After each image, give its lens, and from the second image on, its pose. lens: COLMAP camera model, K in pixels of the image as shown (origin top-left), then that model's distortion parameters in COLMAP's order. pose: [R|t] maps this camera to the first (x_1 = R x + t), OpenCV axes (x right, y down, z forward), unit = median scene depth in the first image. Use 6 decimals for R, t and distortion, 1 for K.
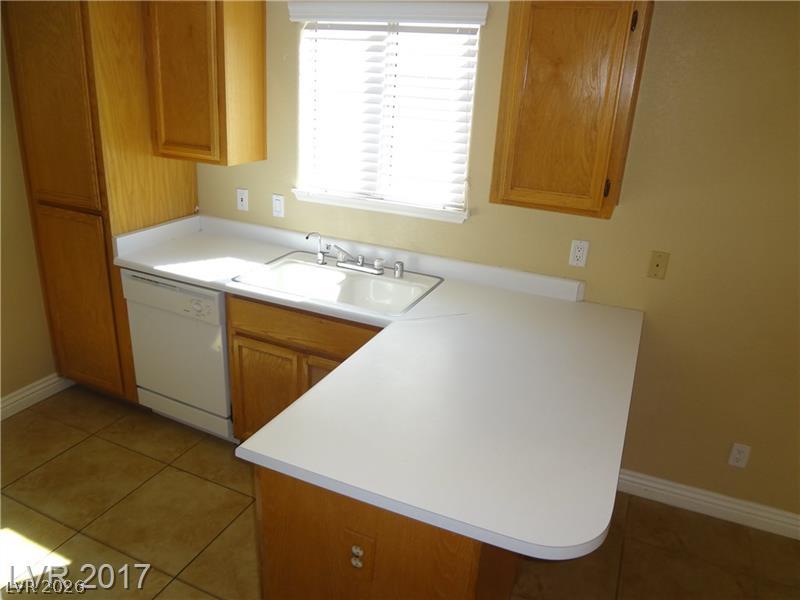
lens RADIAL K [[600.7, 0, 400.7], [0, 600.7, 300.0], [0, 0, 1]] dist [-0.046249, 0.007192]
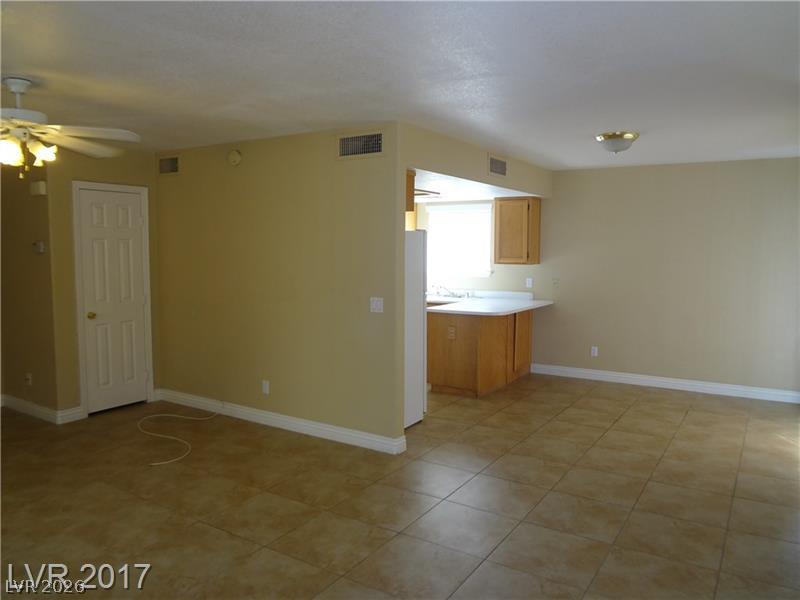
lens RADIAL K [[600.7, 0, 393.1], [0, 600.7, 297.5], [0, 0, 1]] dist [-0.046249, 0.007192]
pose [[0.984606, -0.041290, -0.169841, 0.144393], [-0.005313, 0.964178, -0.265201, 0.750567], [0.174707, 0.262021, 0.949117, -1.793414]]
